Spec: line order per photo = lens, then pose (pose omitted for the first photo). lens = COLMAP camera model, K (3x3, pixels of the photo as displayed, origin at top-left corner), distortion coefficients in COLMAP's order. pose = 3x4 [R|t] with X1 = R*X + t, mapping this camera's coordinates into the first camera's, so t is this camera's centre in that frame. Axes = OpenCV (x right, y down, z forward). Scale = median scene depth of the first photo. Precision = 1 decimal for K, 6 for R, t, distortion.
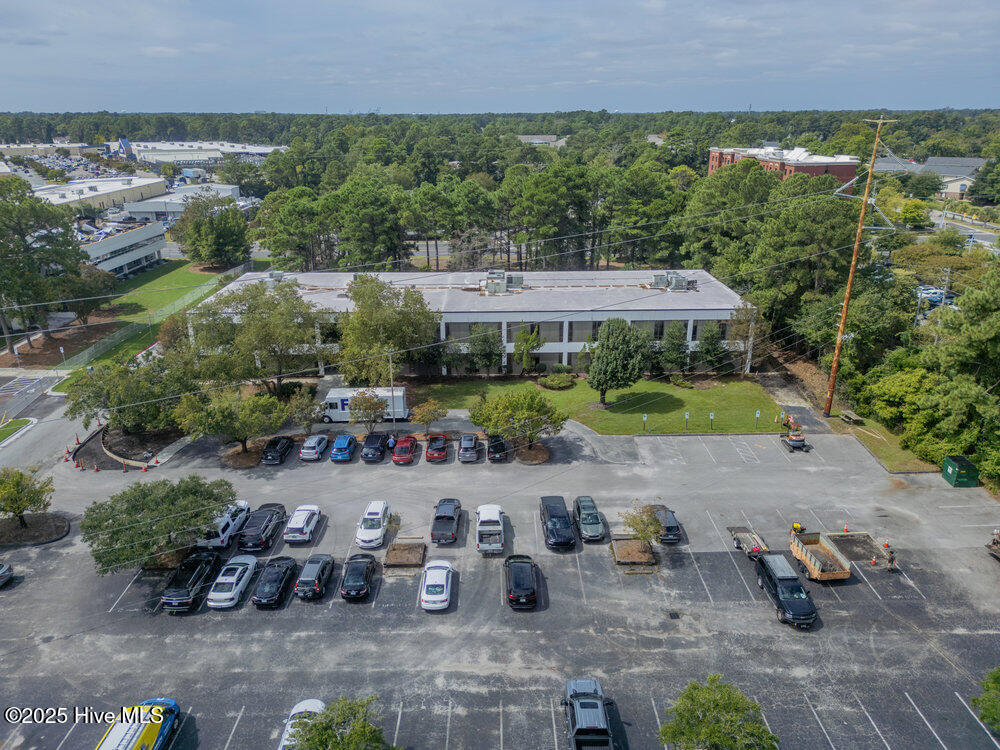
lens RADIAL K [[700.1, 0, 500.0], [0, 700.1, 375.0], [0, 0, 1]] dist [0.040939, -0.028576]
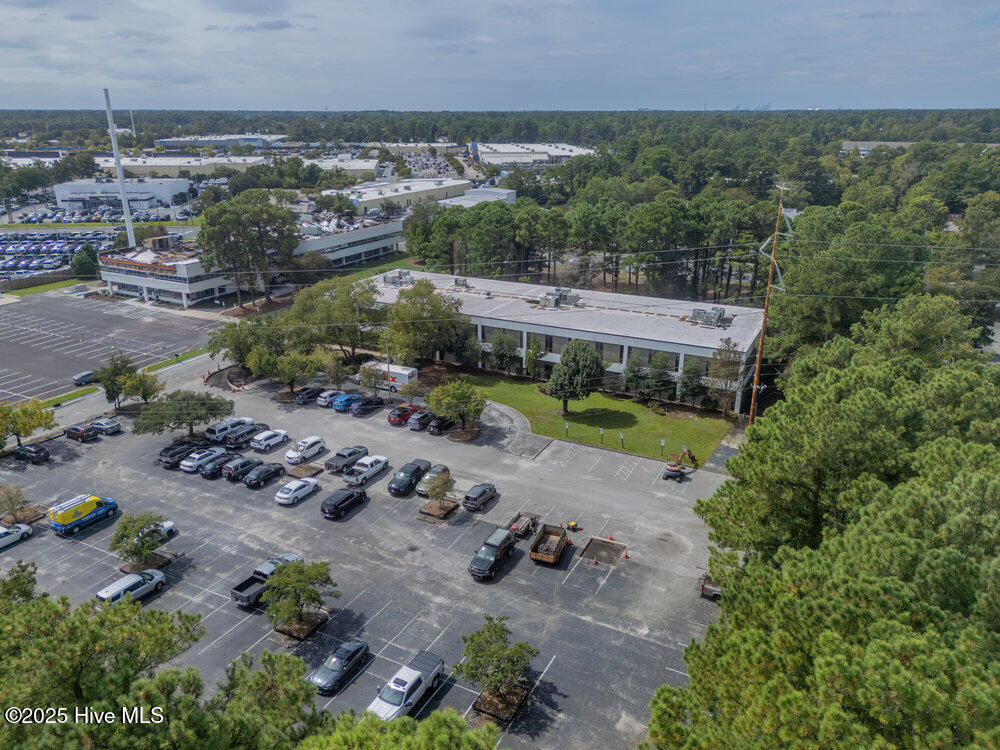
lens RADIAL K [[713.0, 0, 500.0], [0, 713.0, 375.0], [0, 0, 1]] dist [0.027736, -0.005068]
pose [[0.884133, 0.164516, -0.437314, 0.788471], [-0.165934, 0.985506, 0.035269, -0.059387], [0.436778, 0.041383, 0.898617, -0.160651]]
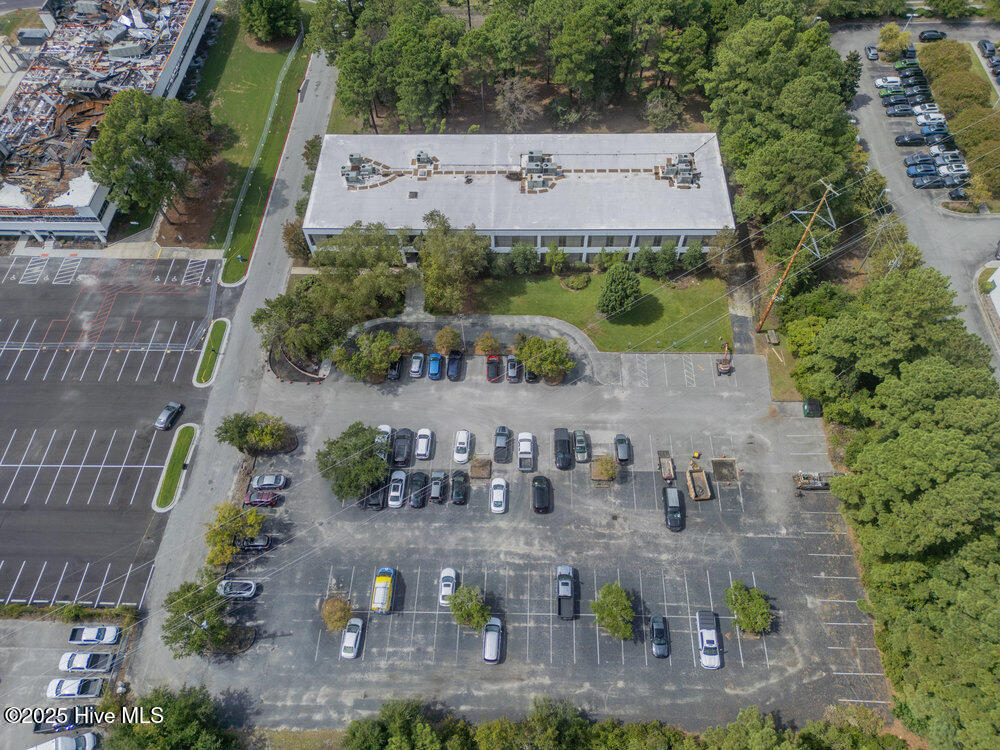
lens RADIAL K [[684.5, 0, 500.0], [0, 684.5, 375.0], [0, 0, 1]] dist [0.074067, -0.083069]
pose [[0.998689, 0.025108, -0.044606, -0.005925], [0.006278, 0.804775, 0.593547, -0.978753], [0.050801, -0.593049, 0.803562, -0.313309]]
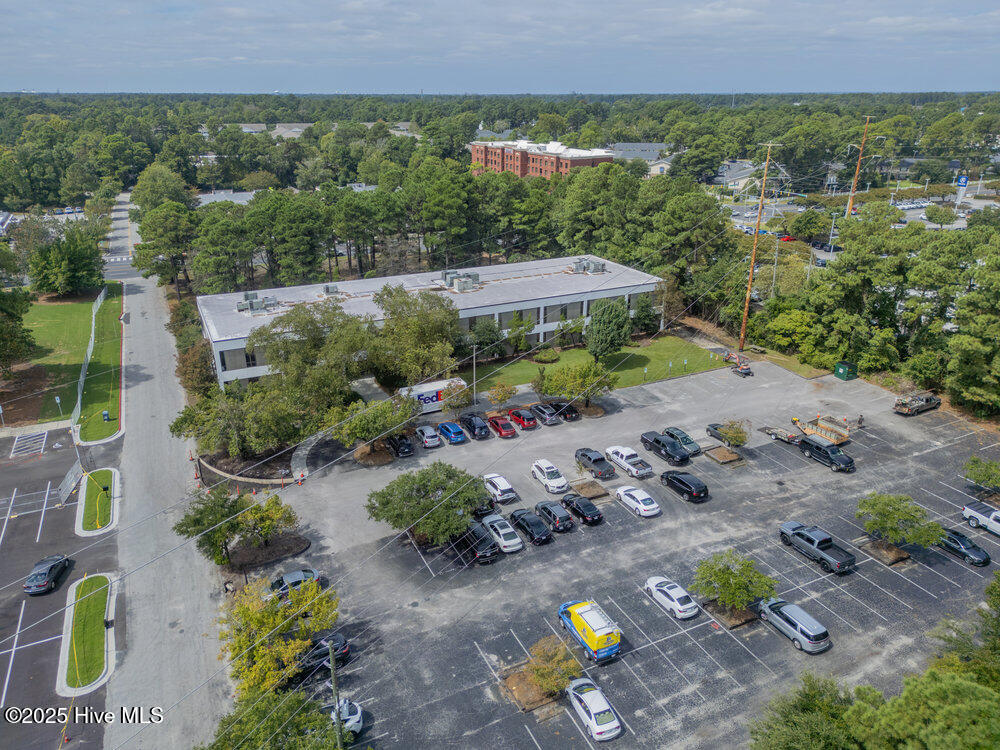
lens RADIAL K [[700.1, 0, 500.0], [0, 700.1, 375.0], [0, 0, 1]] dist [0.040939, -0.028576]
pose [[0.907730, -0.153447, 0.390487, -0.723254], [0.144982, 0.988105, 0.051263, -0.049600], [-0.393708, 0.010081, 0.919180, -0.145140]]
